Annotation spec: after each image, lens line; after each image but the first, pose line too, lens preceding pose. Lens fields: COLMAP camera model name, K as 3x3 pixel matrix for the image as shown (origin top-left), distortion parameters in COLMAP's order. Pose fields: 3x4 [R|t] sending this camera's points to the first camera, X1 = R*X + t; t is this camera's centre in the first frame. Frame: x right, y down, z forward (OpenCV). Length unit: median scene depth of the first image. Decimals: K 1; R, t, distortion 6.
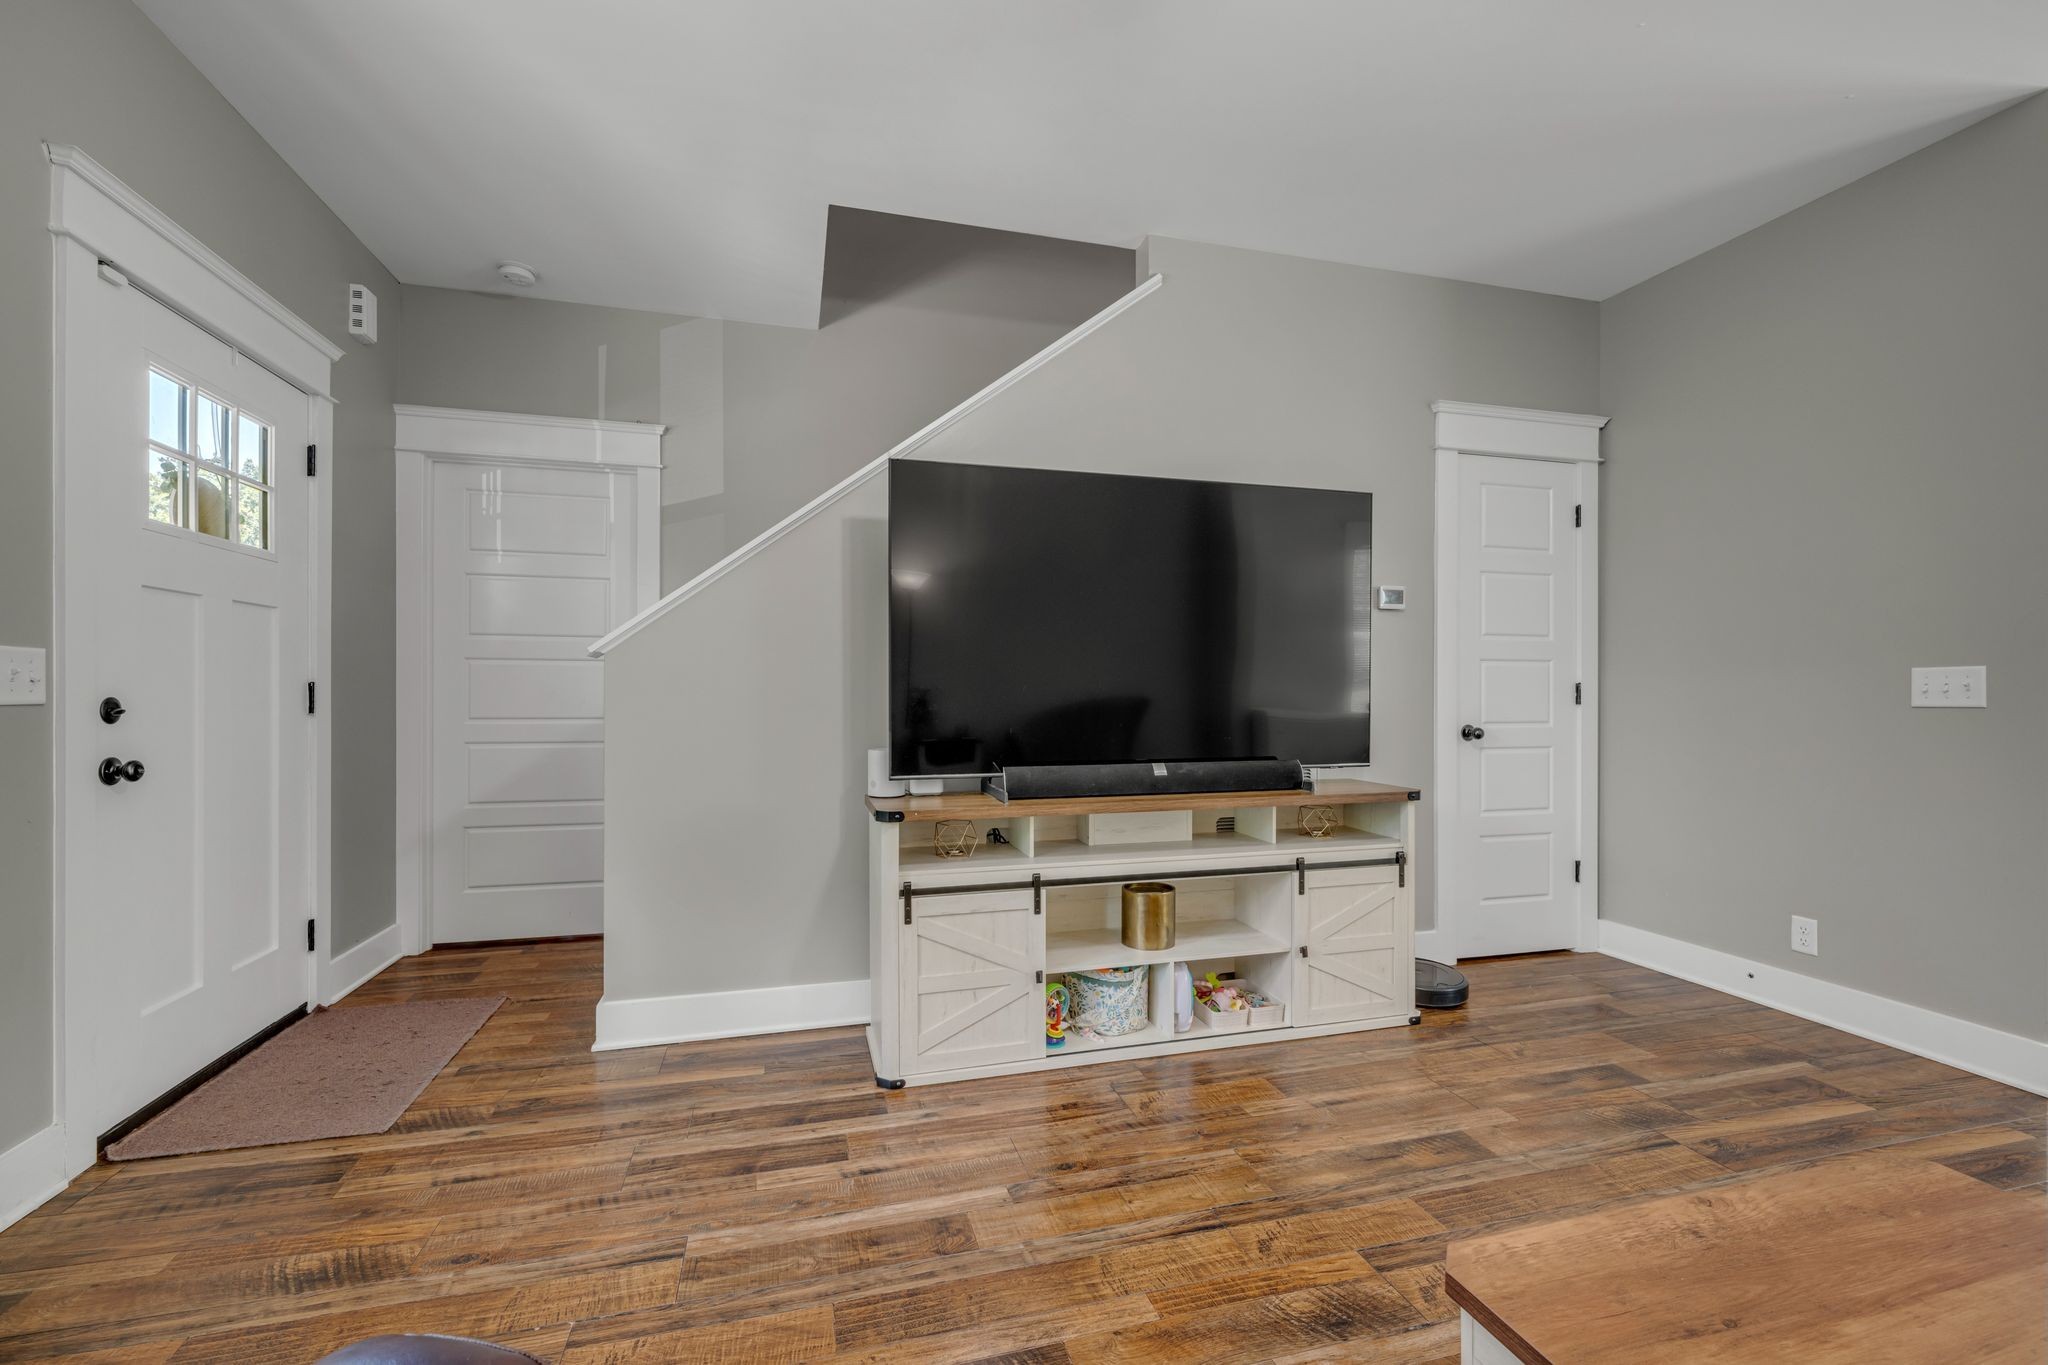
lens RADIAL K [[848.0, 0, 1025.9], [0, 848.0, 689.4], [0, 0, 1]] dist [0.002676, 0.000309]
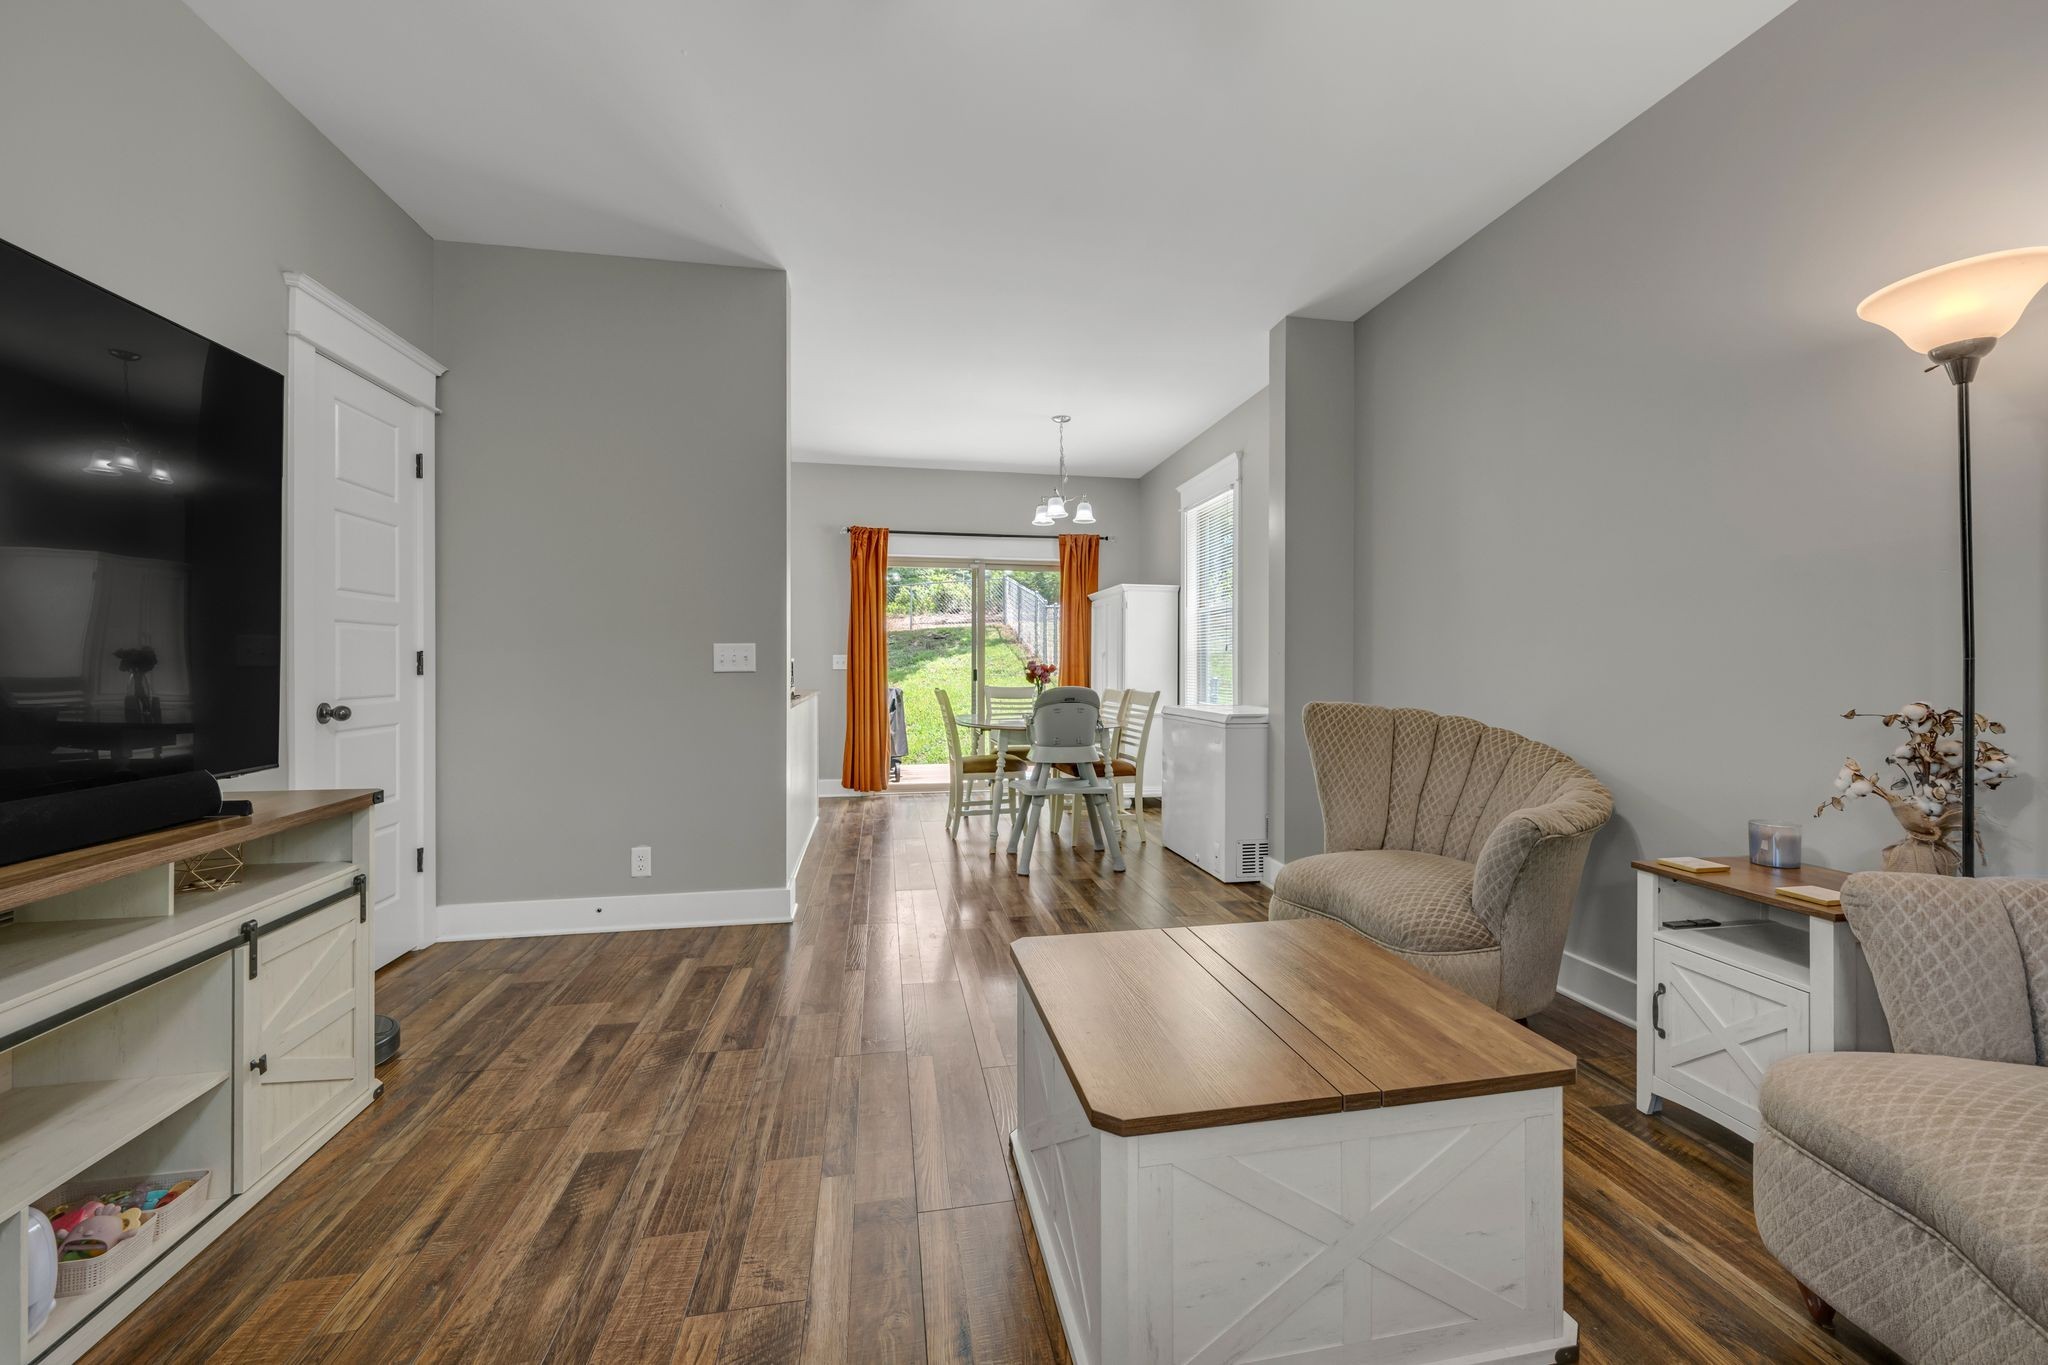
lens RADIAL K [[853.5, 0, 1044.0], [0, 853.5, 664.3], [0, 0, 1]] dist [0.001977, 0.000508]
pose [[0.075423, -0.002722, 0.997148, -0.296735], [-0.003152, 0.999991, 0.002968, 0.002319], [-0.997147, -0.003367, 0.075414, 0.394503]]
